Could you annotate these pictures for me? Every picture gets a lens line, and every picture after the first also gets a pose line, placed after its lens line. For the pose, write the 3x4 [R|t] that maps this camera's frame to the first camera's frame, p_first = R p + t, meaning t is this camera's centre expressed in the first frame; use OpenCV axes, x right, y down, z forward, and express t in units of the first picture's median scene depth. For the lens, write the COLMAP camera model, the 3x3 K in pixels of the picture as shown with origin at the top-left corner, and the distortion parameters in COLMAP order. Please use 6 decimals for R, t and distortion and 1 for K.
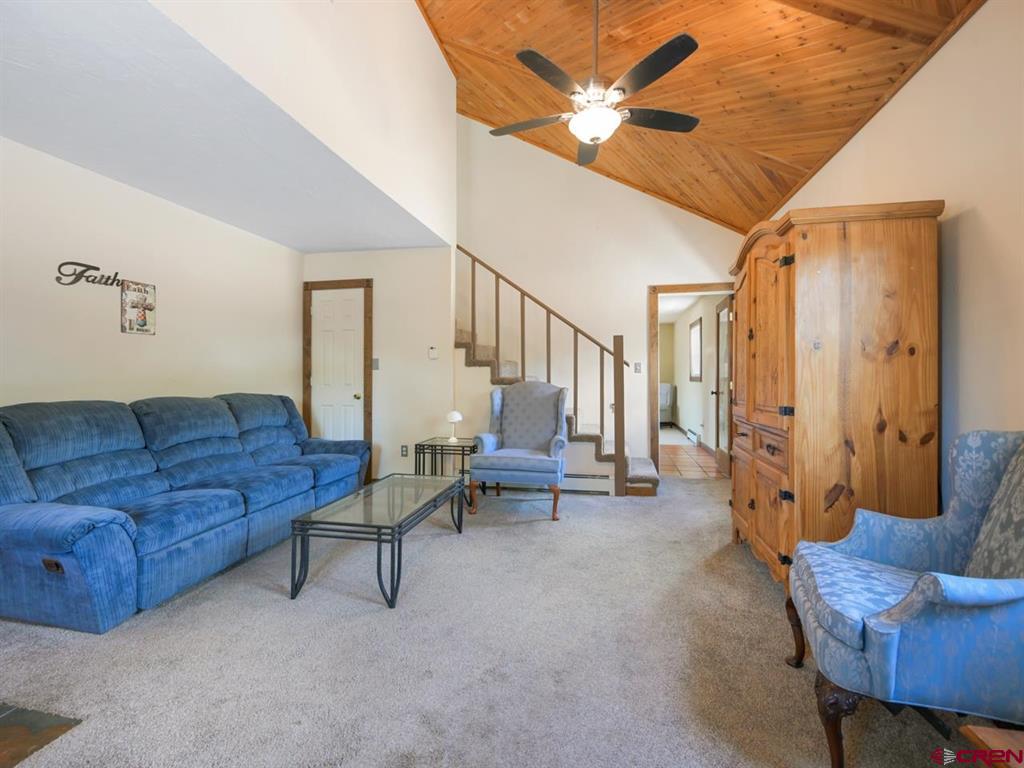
lens RADIAL K [[455.7, 0, 511.5], [0, 455.7, 378.2], [0, 0, 1]] dist [-0.000849, 0.000465]
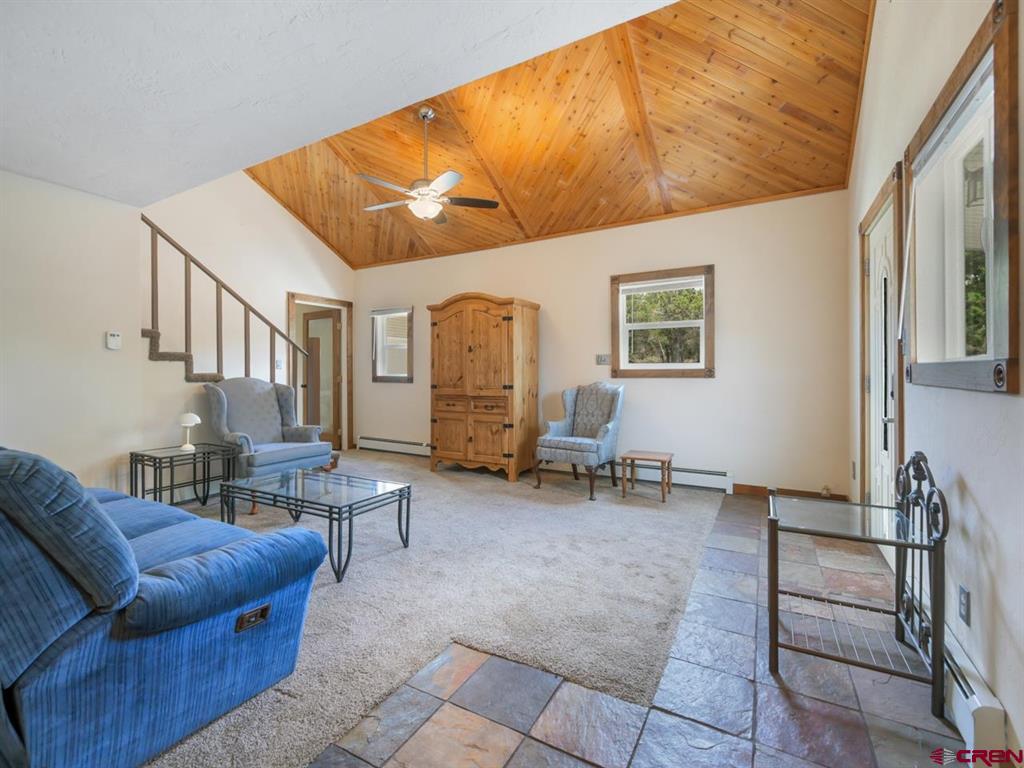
lens RADIAL K [[455.7, 0, 514.3], [0, 455.7, 376.6], [0, 0, 1]] dist [-0.000849, 0.000465]
pose [[0.306611, -0.012464, 0.951753, -1.156995], [0.008390, 0.999911, 0.010392, -0.001935], [-0.951798, 0.004799, 0.306689, 0.237325]]
